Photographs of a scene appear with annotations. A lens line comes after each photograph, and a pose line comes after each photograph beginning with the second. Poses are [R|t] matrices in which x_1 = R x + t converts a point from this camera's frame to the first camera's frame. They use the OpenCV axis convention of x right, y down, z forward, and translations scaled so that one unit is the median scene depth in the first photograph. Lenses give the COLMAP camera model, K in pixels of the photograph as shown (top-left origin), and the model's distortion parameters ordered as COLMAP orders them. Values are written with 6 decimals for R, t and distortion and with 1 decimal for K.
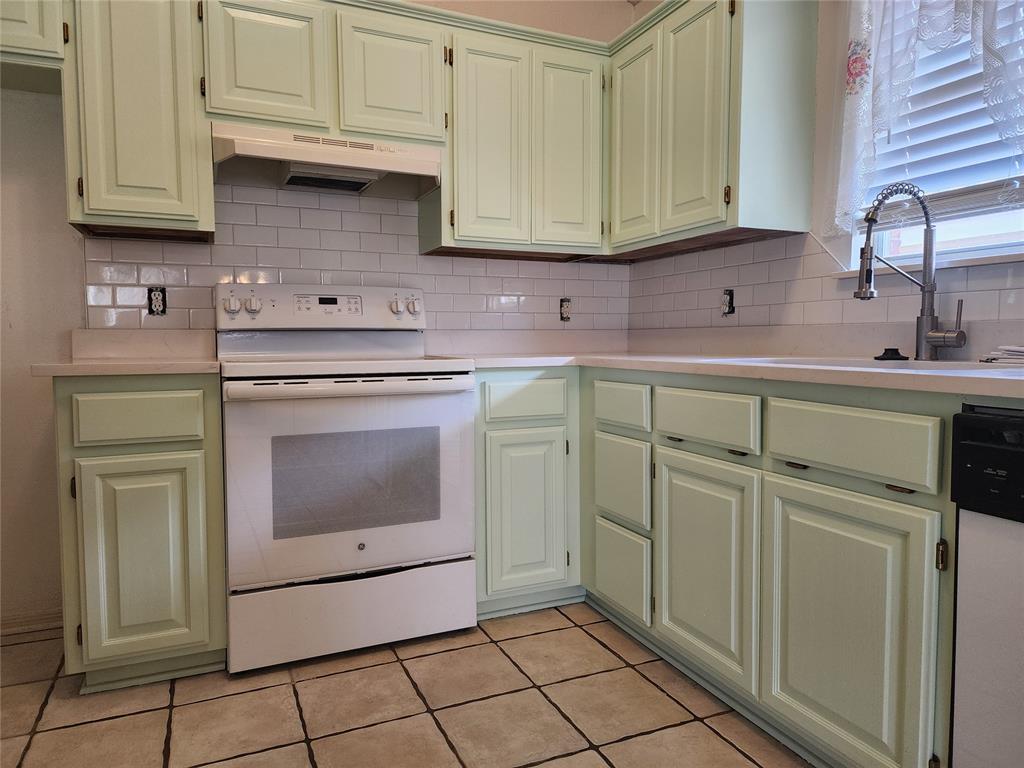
lens RADIAL K [[693.9, 0, 503.0], [0, 693.9, 378.6], [0, 0, 1]] dist [0.069753, -0.065026]
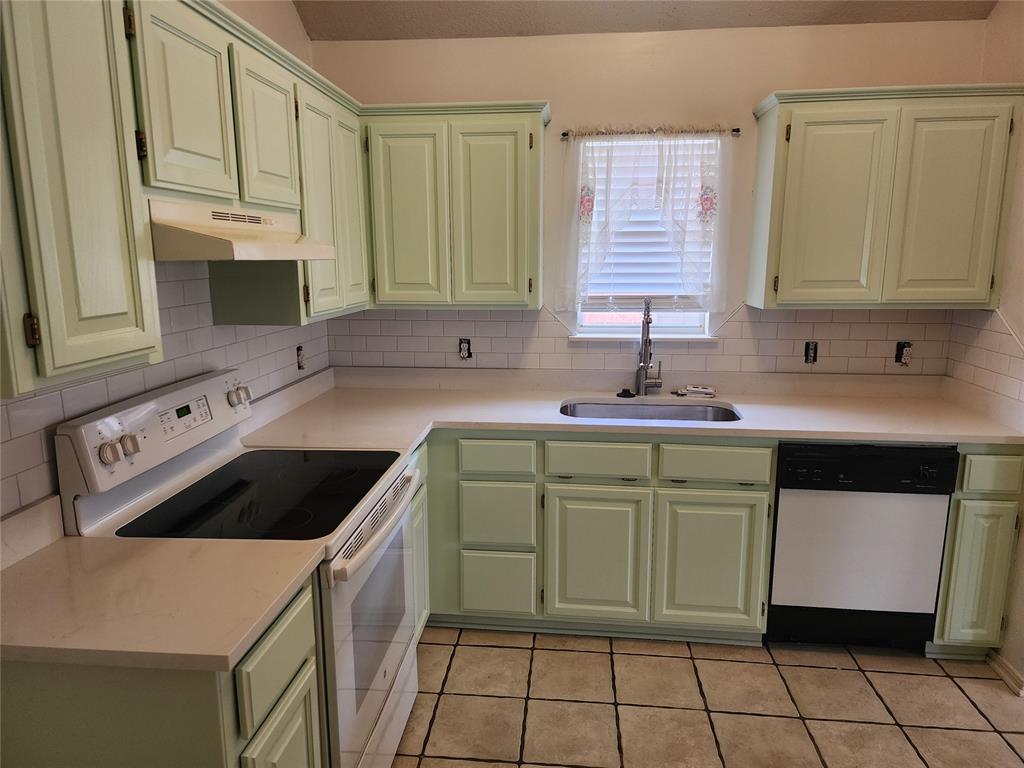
lens RADIAL K [[693.9, 0, 511.6], [0, 693.9, 379.4], [0, 0, 1]] dist [0.069753, -0.065026]
pose [[0.479429, -0.158184, 0.863207, -0.907685], [0.050941, 0.986979, 0.152572, -0.301961], [-0.876101, -0.029174, 0.481244, 0.409306]]
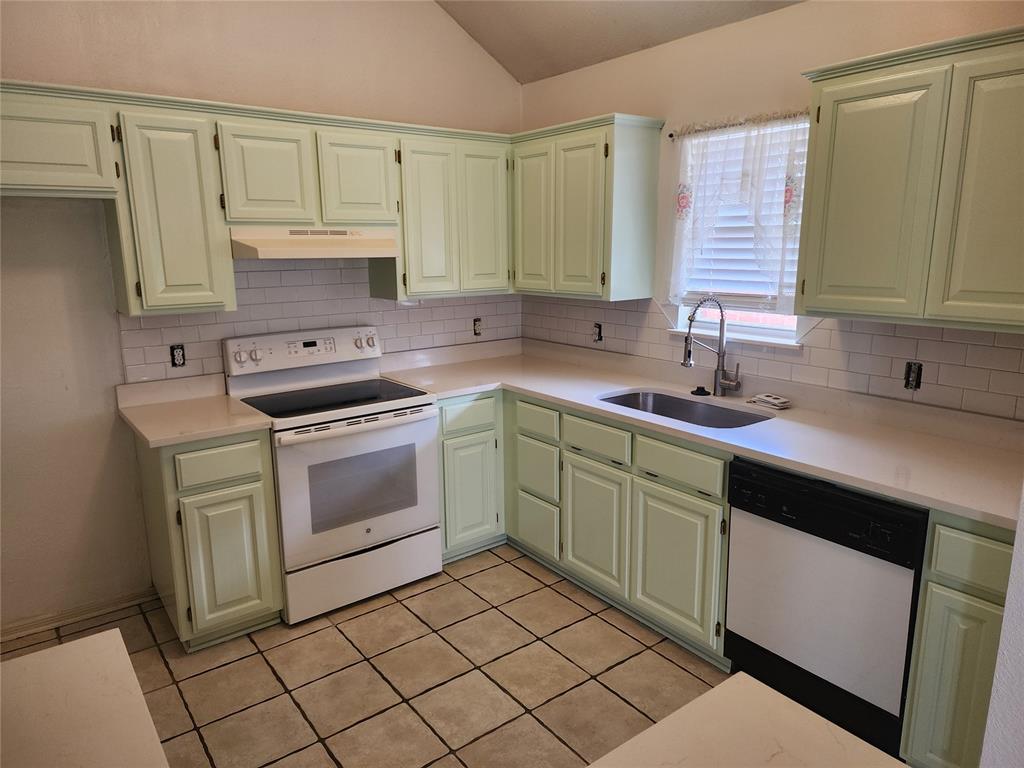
lens RADIAL K [[693.9, 0, 497.2], [0, 693.9, 380.9], [0, 0, 1]] dist [0.069753, -0.065026]
pose [[0.973464, -0.055404, 0.222032, -0.253458], [0.023044, 0.989051, 0.145767, -0.280809], [-0.227677, -0.136782, 0.964082, -0.429544]]
